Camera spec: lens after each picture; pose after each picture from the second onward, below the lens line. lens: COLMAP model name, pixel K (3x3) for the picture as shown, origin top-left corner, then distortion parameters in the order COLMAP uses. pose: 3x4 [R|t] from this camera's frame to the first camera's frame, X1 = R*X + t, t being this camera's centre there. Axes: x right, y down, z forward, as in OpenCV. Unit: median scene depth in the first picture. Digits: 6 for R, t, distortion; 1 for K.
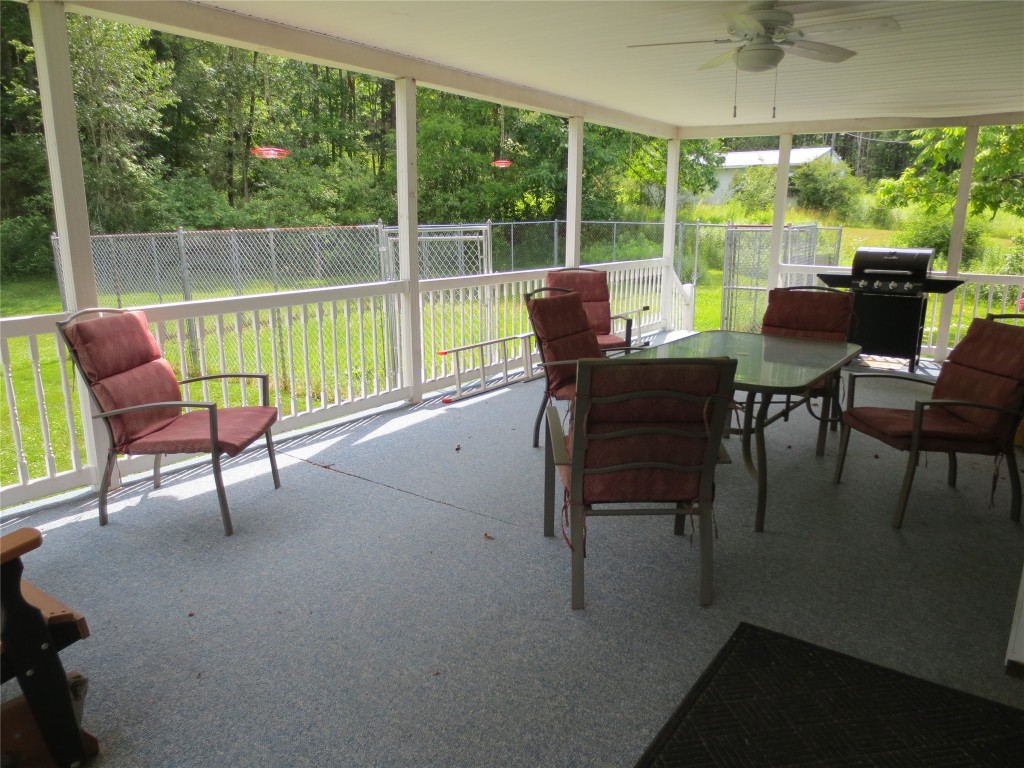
lens RADIAL K [[722.3, 0, 512.5], [0, 722.3, 386.4], [0, 0, 1]] dist [-0.031320, 0.010341]
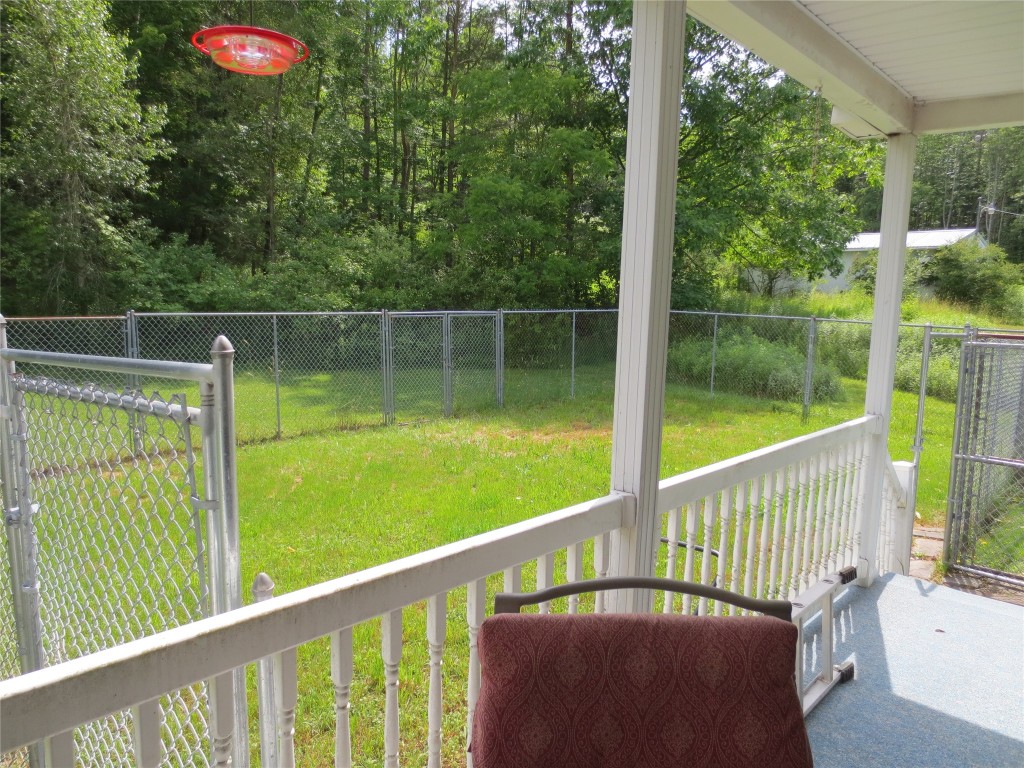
lens RADIAL K [[722.3, 0, 509.8], [0, 722.3, 386.5], [0, 0, 1]] dist [-0.031320, 0.010341]
pose [[0.992069, 0.039694, -0.119261, 0.020630], [-0.052542, 0.992913, -0.106596, -0.054314], [0.114184, 0.112017, 0.987124, 0.218766]]
